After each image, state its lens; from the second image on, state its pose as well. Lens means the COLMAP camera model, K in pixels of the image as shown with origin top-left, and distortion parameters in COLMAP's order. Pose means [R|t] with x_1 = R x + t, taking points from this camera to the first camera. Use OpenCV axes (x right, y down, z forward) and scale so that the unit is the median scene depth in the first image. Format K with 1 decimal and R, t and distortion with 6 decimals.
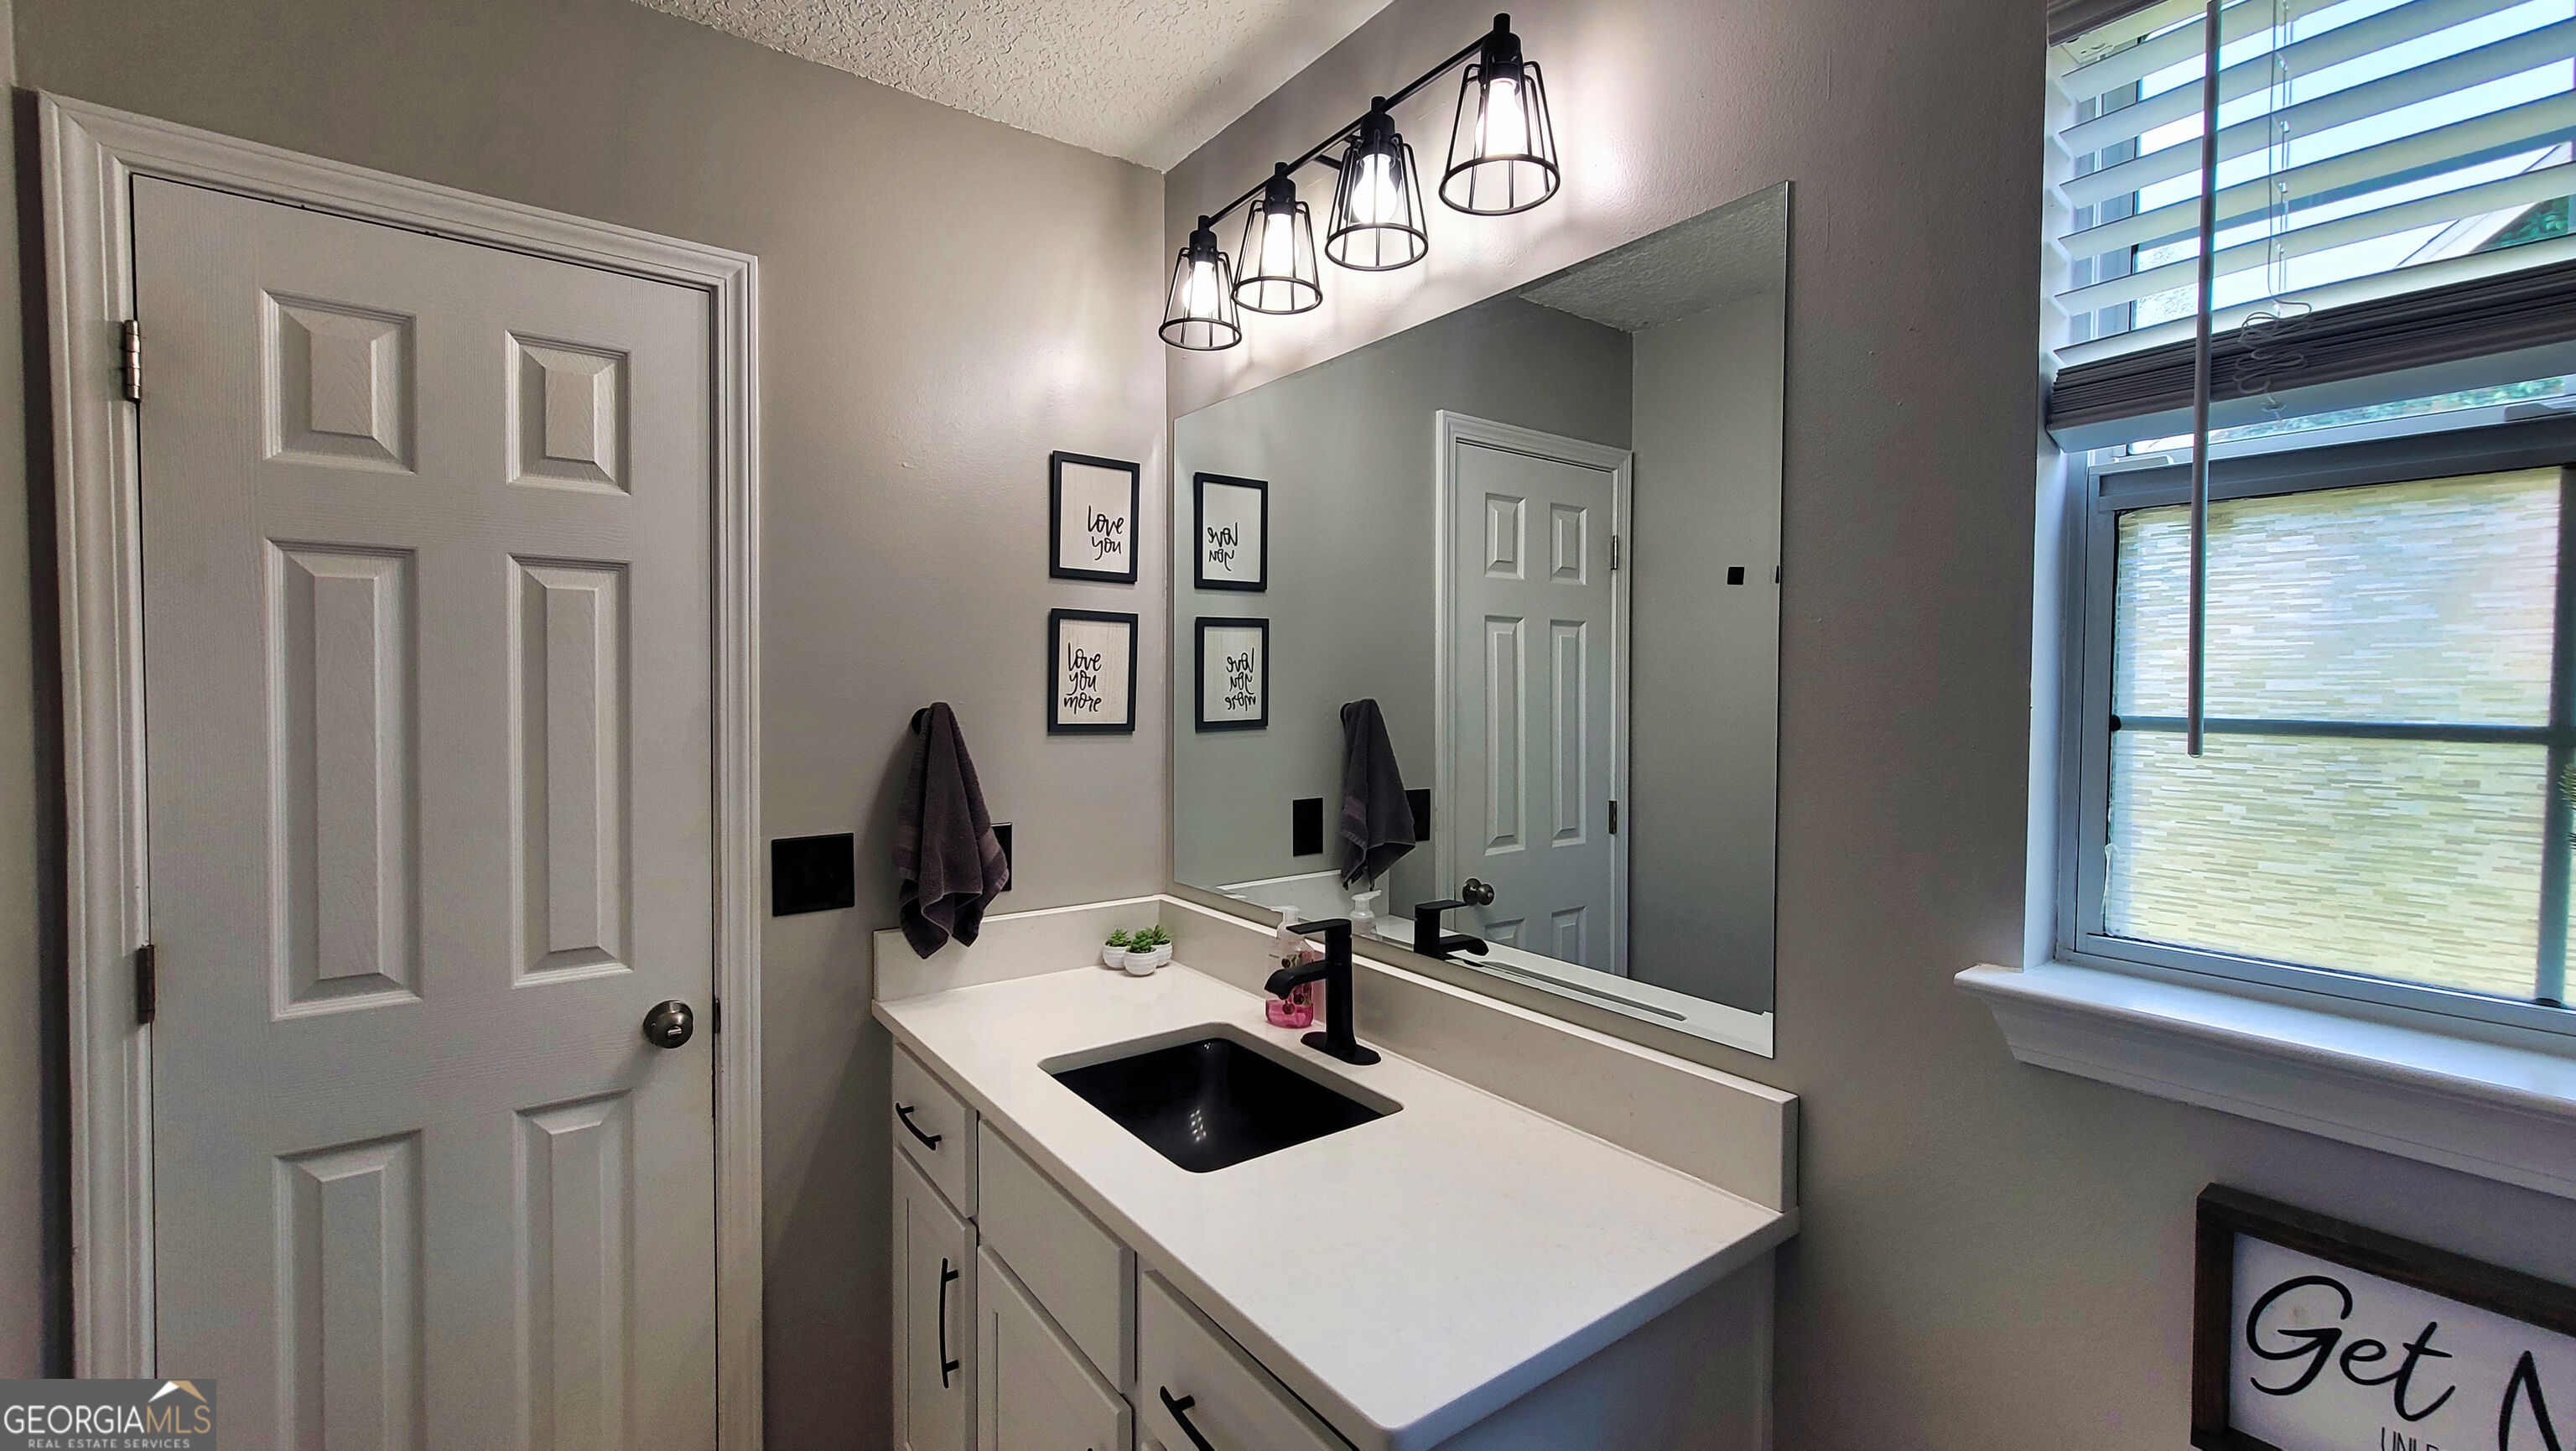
lens RADIAL K [[1092.9, 0, 1288.0], [0, 1092.9, 725.5], [0, 0, 1]] dist [0.000058, 0.000422]
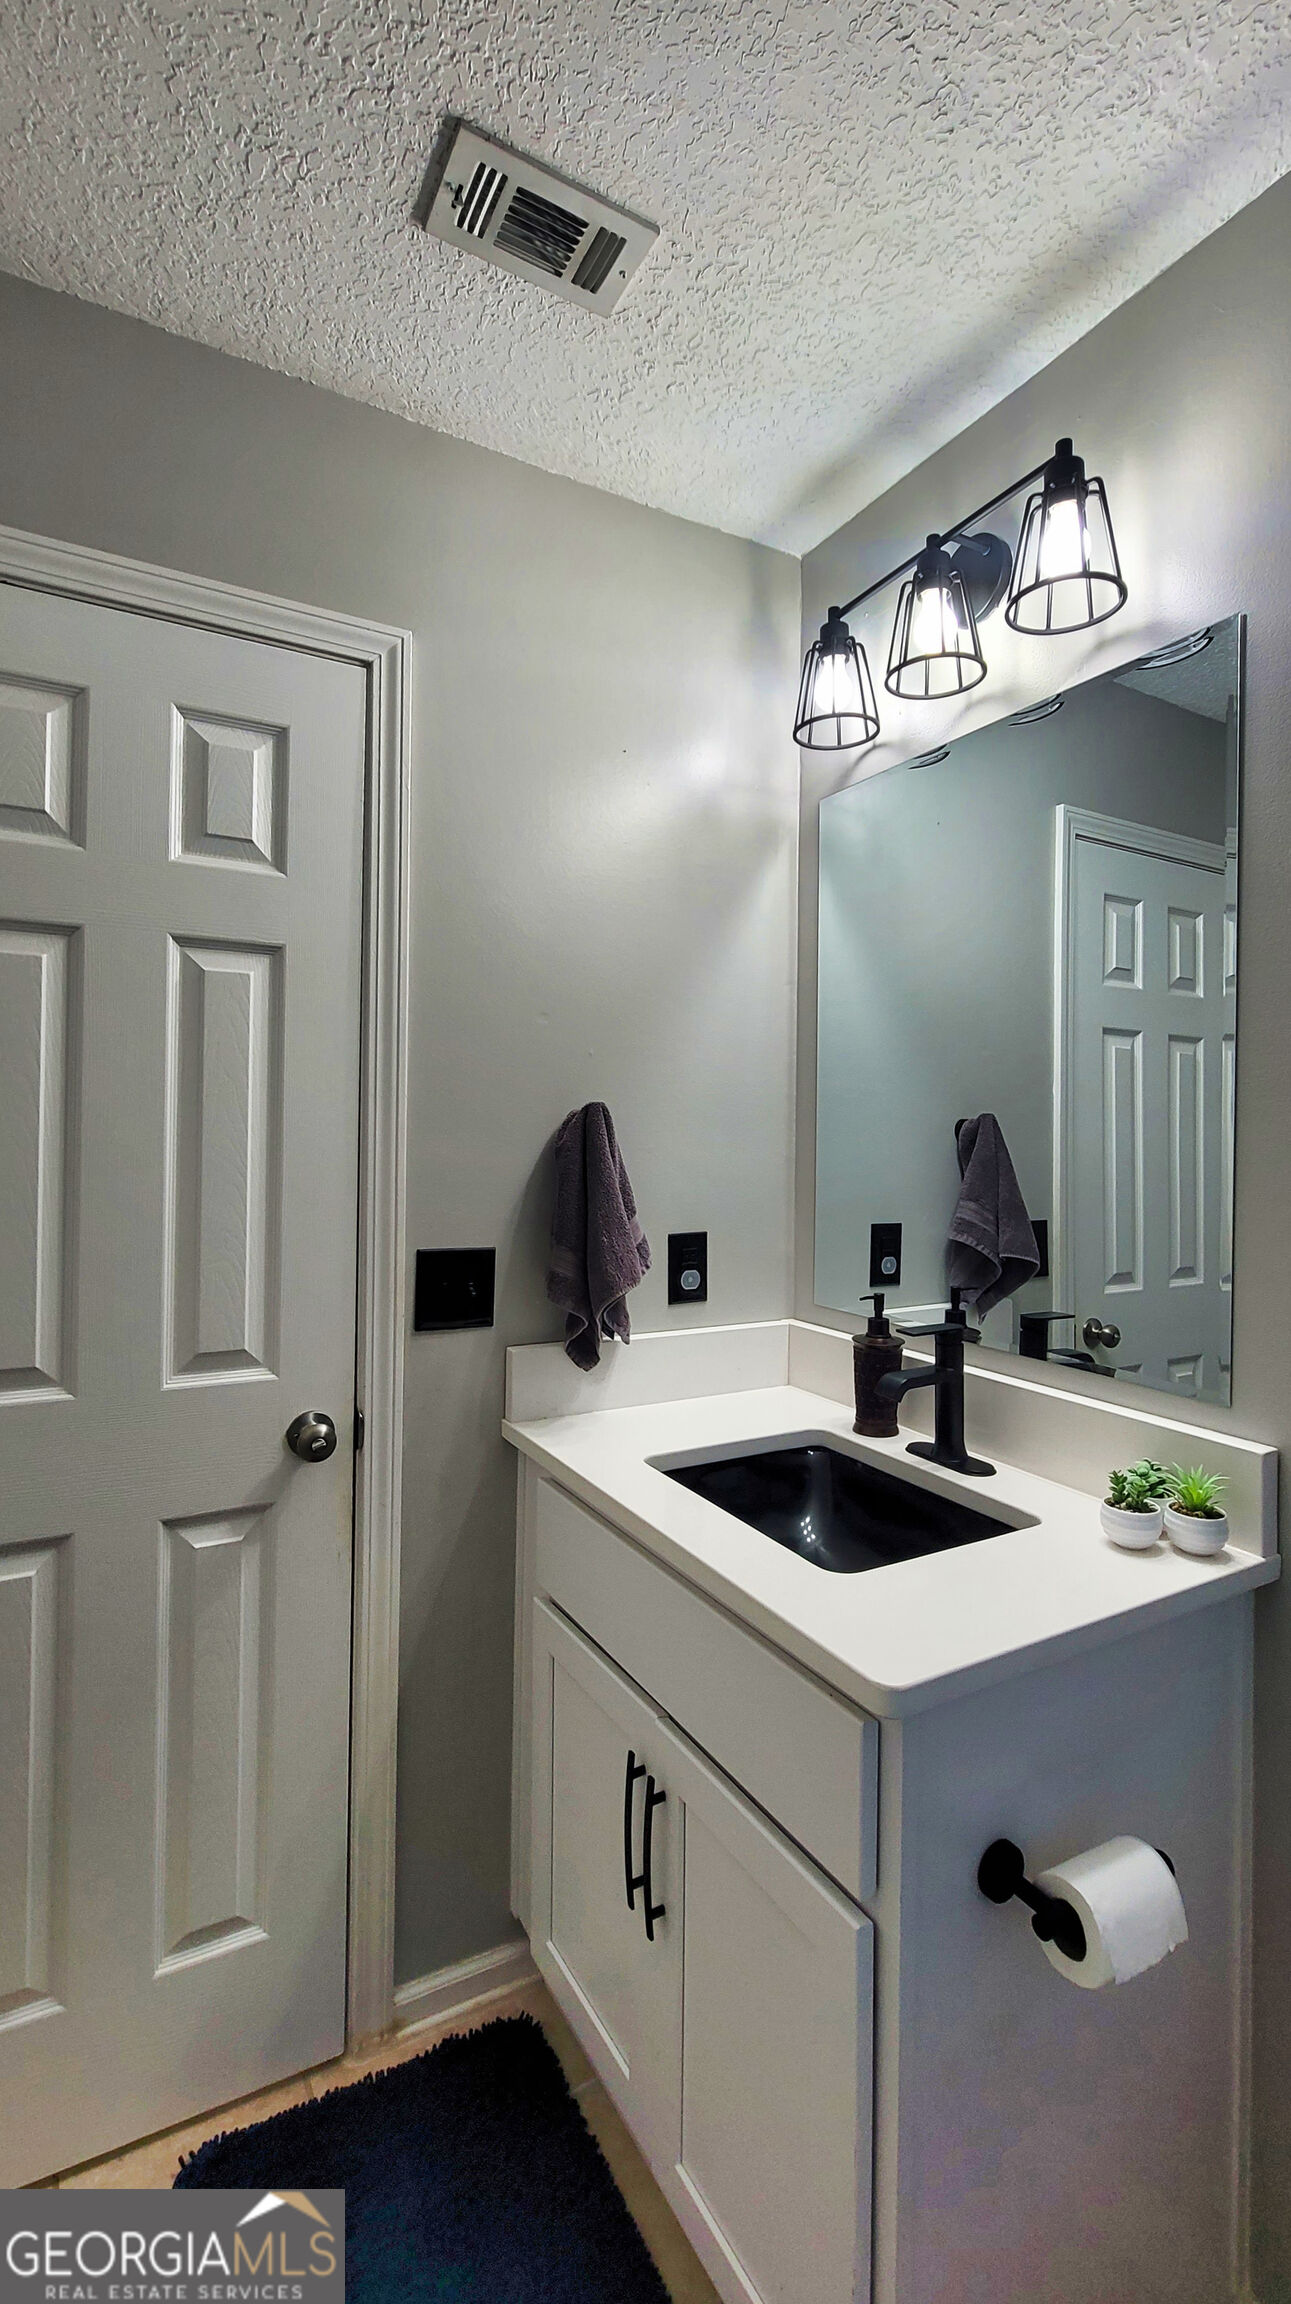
lens RADIAL K [[1031.5, 0, 645.5], [0, 1031.5, 1152.0], [0, 0, 1]] dist [-0.001092, -0.000049]
pose [[0.993005, 0.014530, -0.117175, -0.182331], [-0.017330, 0.999587, -0.022914, 0.045081], [0.116794, 0.024785, 0.992847, 0.150973]]
